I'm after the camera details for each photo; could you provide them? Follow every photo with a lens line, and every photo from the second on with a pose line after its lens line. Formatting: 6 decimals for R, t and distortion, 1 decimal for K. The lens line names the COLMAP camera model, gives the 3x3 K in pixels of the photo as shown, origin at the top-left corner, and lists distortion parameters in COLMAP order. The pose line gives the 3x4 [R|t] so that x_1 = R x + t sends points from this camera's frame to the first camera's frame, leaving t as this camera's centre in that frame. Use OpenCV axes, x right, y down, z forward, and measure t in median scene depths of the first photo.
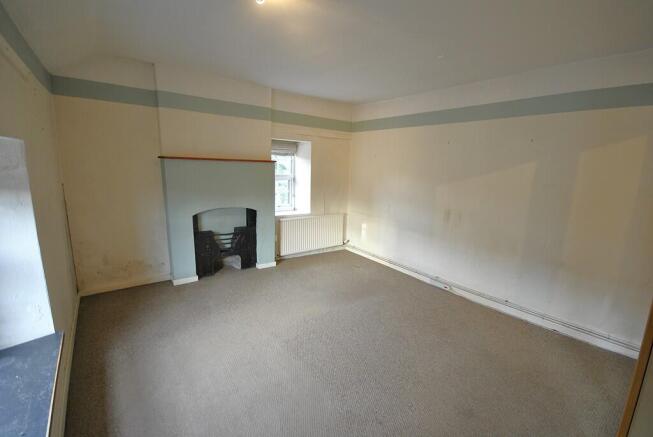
lens RADIAL K [[287.5, 0, 330.3], [0, 287.5, 220.9], [0, 0, 1]] dist [0.004957, -0.015023]
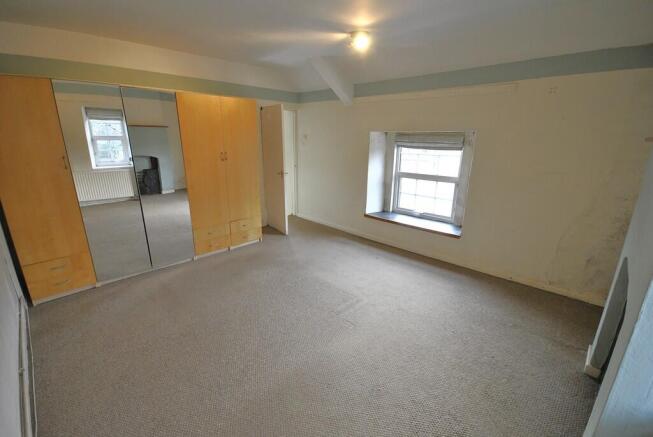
lens RADIAL K [[287.5, 0, 330.3], [0, 287.5, 220.9], [0, 0, 1]] dist [0.004957, -0.015023]
pose [[-0.992814, -0.006141, -0.119514, 0.057389], [-0.059999, 0.889638, 0.452707, -0.234176], [0.103544, 0.456624, -0.883614, 1.185810]]
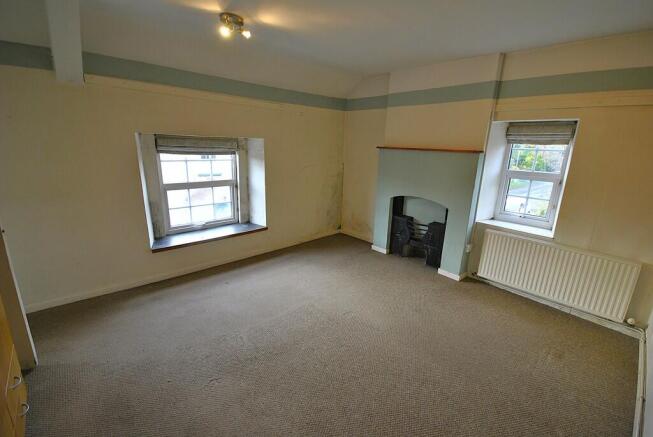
lens RADIAL K [[287.5, 0, 330.3], [0, 287.5, 220.9], [0, 0, 1]] dist [0.004957, -0.015023]
pose [[0.077047, 0.223596, -0.971632, 0.573151], [-0.218609, 0.954603, 0.202343, -0.097606], [0.972766, 0.196817, 0.122429, 0.556948]]
